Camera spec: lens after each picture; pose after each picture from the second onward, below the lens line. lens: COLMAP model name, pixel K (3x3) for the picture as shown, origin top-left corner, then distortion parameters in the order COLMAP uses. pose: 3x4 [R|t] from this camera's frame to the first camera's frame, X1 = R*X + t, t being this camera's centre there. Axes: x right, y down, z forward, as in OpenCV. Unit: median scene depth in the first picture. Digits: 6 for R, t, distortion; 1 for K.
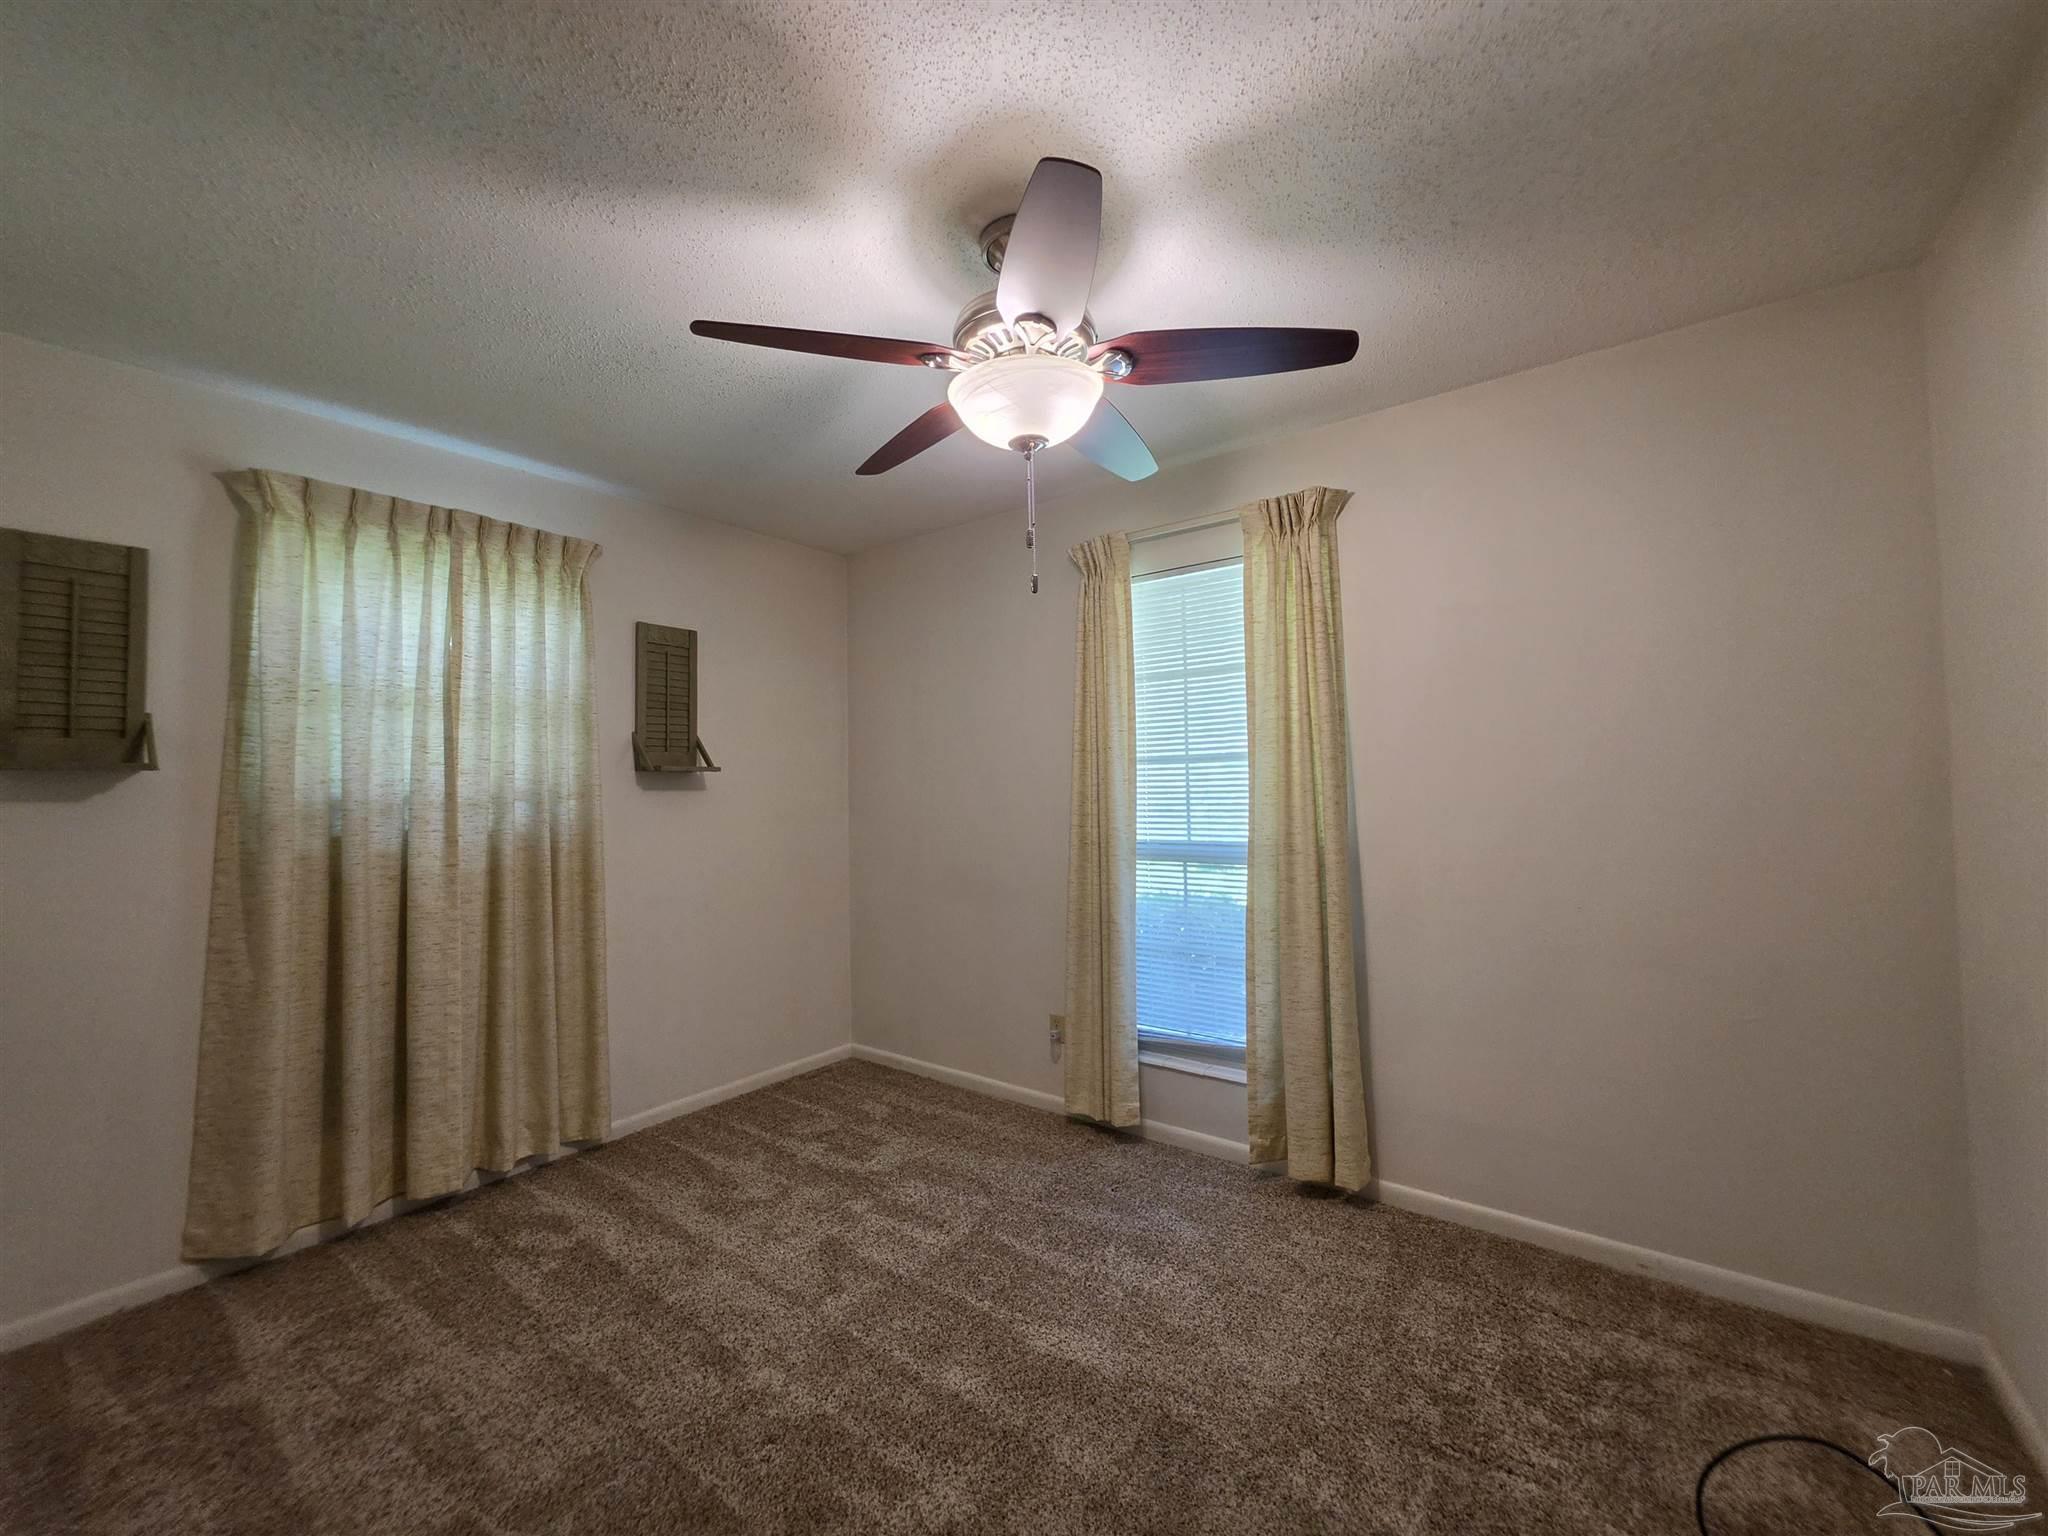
lens RADIAL K [[832.5, 0, 1022.8], [0, 832.5, 760.3], [0, 0, 1]] dist [0.011989, 0.000175]
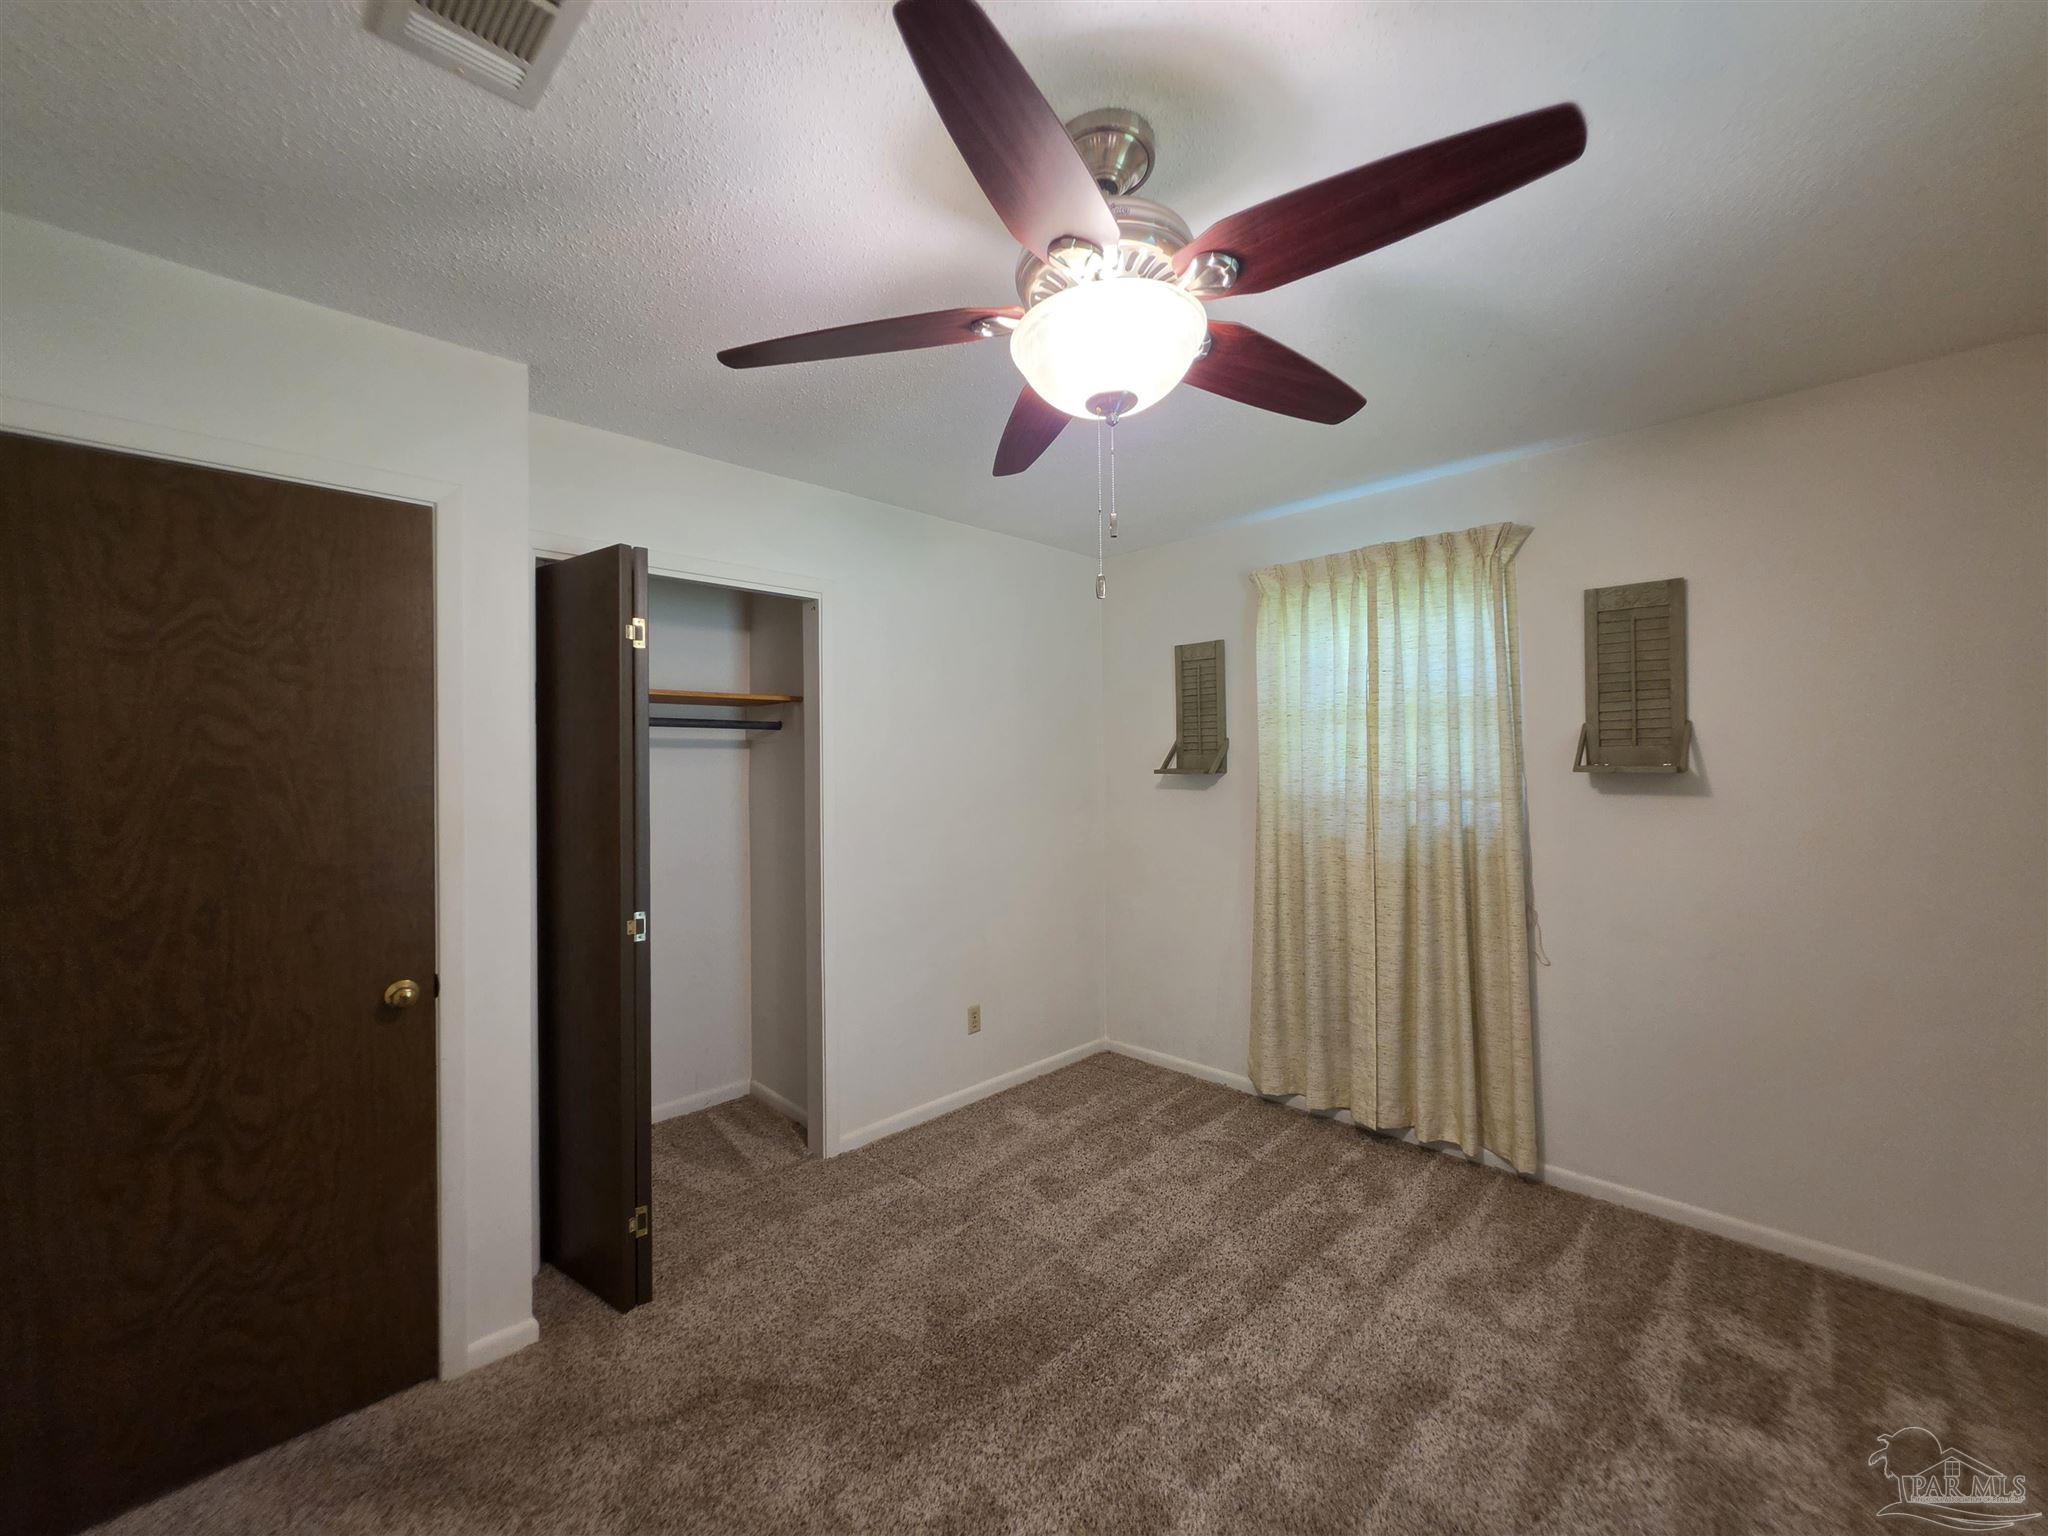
lens RADIAL K [[832.5, 0, 1022.8], [0, 832.5, 760.3], [0, 0, 1]] dist [0.011989, 0.000175]
pose [[-0.122483, 0.012476, -0.992392, 0.529918], [0.044338, 0.998991, 0.007086, -0.034303], [0.991480, -0.043133, -0.122912, 0.658609]]
